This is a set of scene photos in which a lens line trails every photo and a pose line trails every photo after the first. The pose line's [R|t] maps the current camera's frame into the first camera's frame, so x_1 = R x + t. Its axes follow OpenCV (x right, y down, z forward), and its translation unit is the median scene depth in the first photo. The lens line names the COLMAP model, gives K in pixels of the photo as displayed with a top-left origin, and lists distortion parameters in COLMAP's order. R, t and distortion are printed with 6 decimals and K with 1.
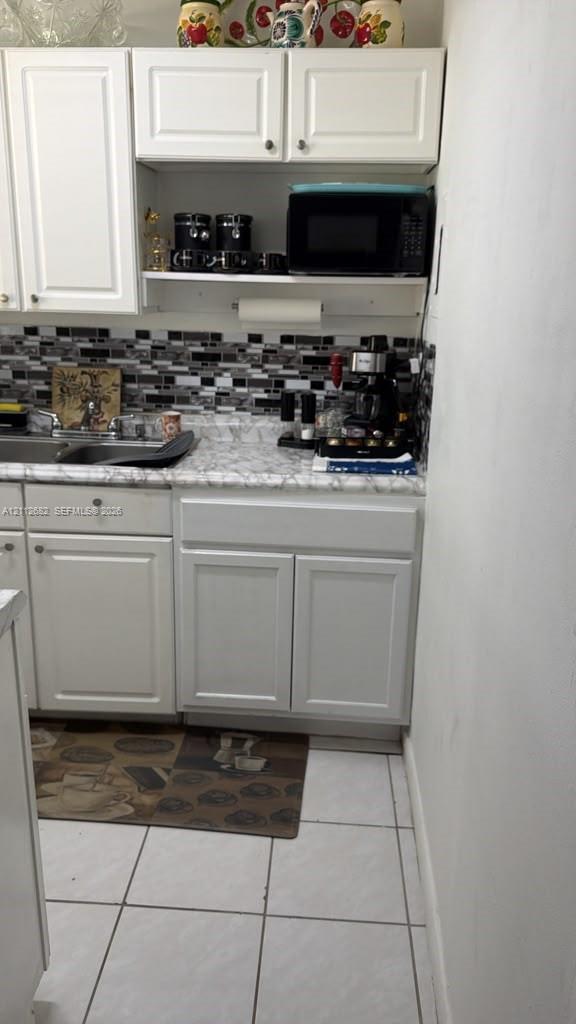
lens RADIAL K [[729.1, 0, 288.0], [0, 729.1, 512.0], [0, 0, 1]] dist [0.067223, -0.102643]
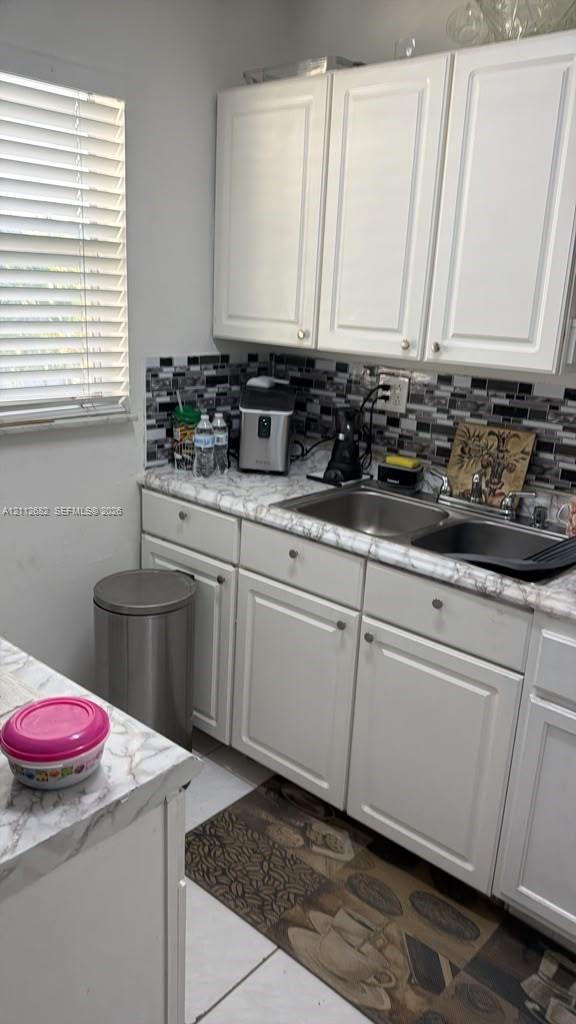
lens RADIAL K [[729.1, 0, 288.0], [0, 729.1, 512.0], [0, 0, 1]] dist [0.067223, -0.102643]
pose [[0.785397, 0.186932, -0.590092, 0.051104], [-0.206441, 0.977833, 0.034995, -0.085507], [0.583553, 0.094334, 0.806577, 0.203142]]
